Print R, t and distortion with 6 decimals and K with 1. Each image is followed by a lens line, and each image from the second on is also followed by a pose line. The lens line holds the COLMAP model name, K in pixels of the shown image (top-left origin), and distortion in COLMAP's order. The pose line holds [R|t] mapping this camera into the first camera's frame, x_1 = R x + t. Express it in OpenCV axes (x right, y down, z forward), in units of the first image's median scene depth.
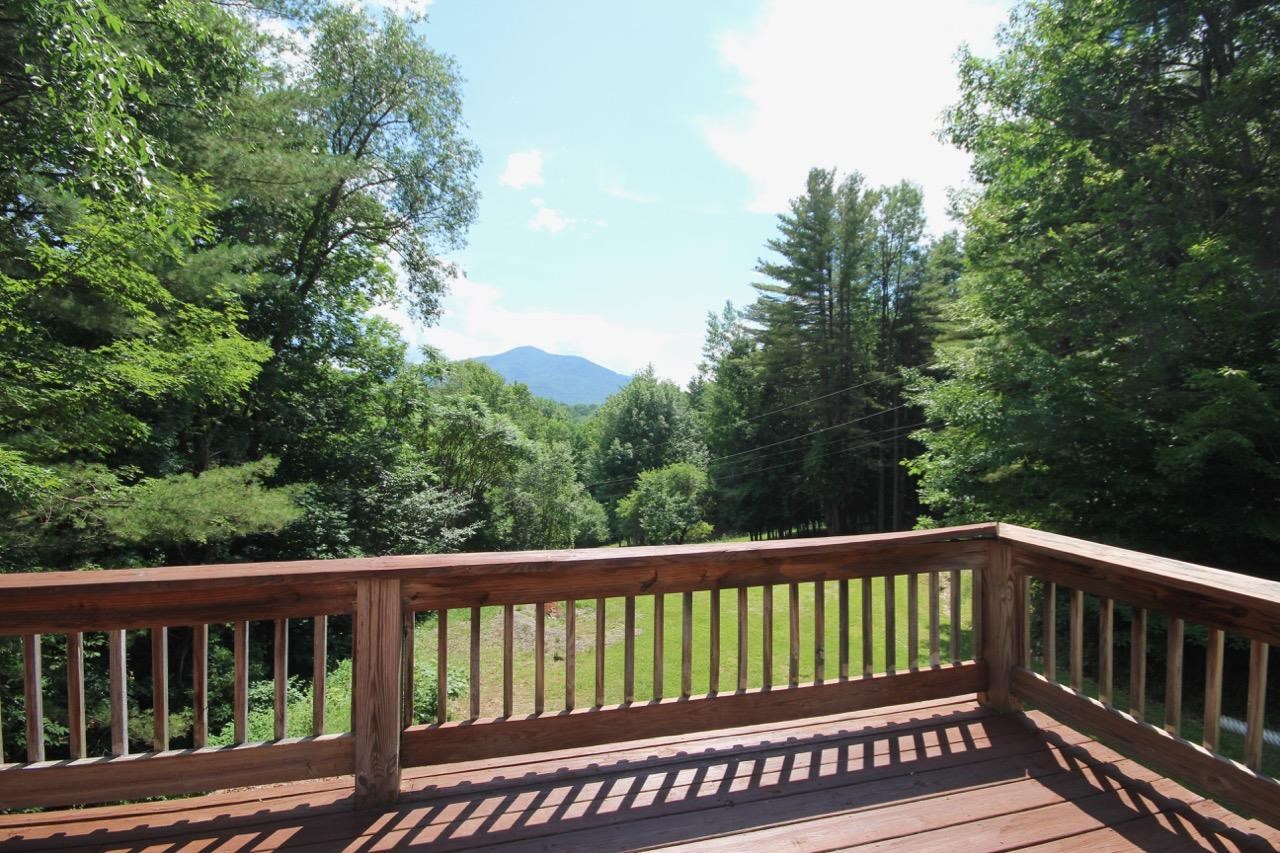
lens RADIAL K [[590.4, 0, 642.1], [0, 590.4, 433.9], [0, 0, 1]] dist [-0.010375, 0.000482]
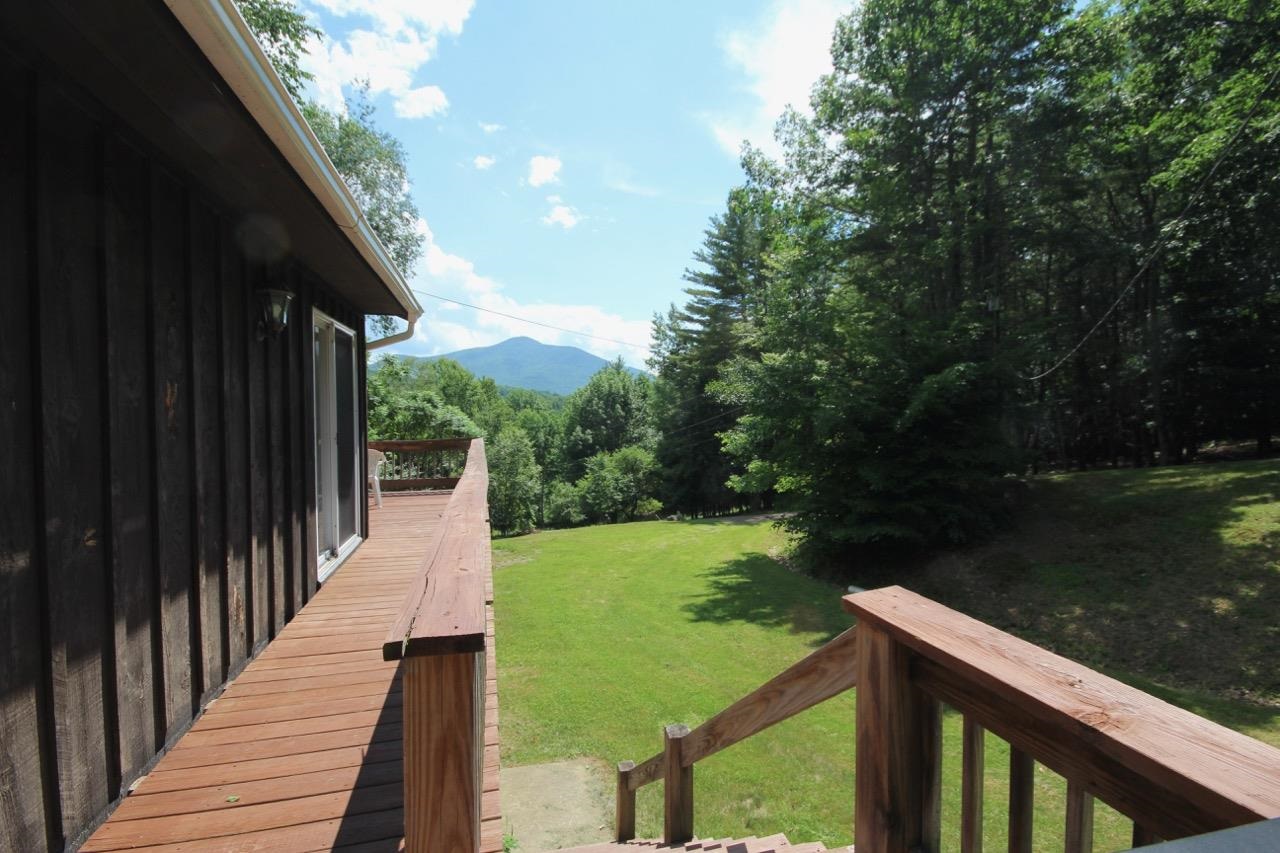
lens RADIAL K [[592.6, 0, 640.2], [0, 592.6, 432.5], [0, 0, 1]] dist [0.002449, 0.000134]
pose [[0.999947, -0.010271, 0.001065, 0.094578], [0.010252, 0.999806, 0.016834, 0.003154], [-0.001238, -0.016822, 0.999858, -0.152676]]
